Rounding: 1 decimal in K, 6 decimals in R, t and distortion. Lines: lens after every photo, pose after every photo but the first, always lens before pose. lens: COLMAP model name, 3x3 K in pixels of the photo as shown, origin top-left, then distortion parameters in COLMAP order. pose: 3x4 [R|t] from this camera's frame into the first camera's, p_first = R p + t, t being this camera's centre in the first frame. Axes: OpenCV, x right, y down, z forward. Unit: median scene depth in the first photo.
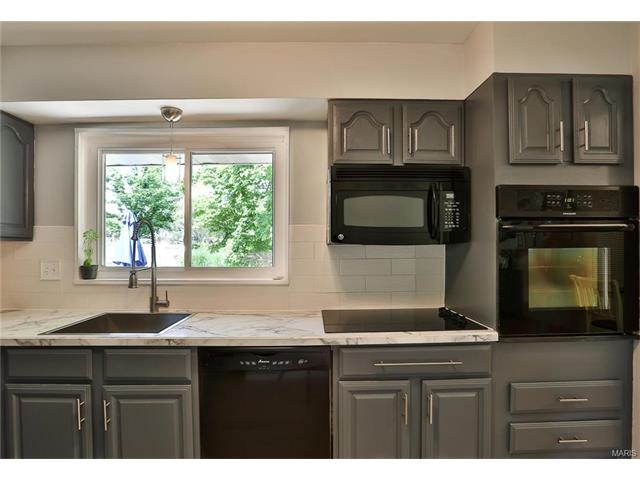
lens RADIAL K [[358.2, 0, 304.6], [0, 358.2, 257.1], [0, 0, 1]] dist [-0.018469, 0.002901]
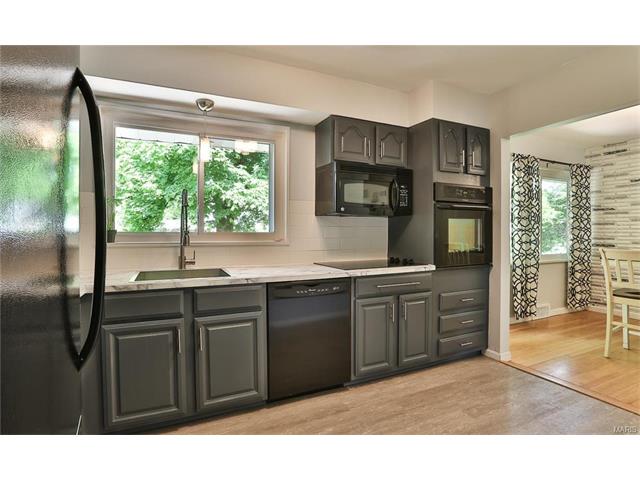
lens RADIAL K [[348.7, 0, 320.1], [0, 348.7, 243.4], [0, 0, 1]] dist [-0.016509, 0.003171]
pose [[0.909505, -0.005341, 0.415658, -0.675424], [0.001036, 0.999943, 0.010581, 0.080517], [-0.415691, -0.009192, 0.909459, -0.329093]]
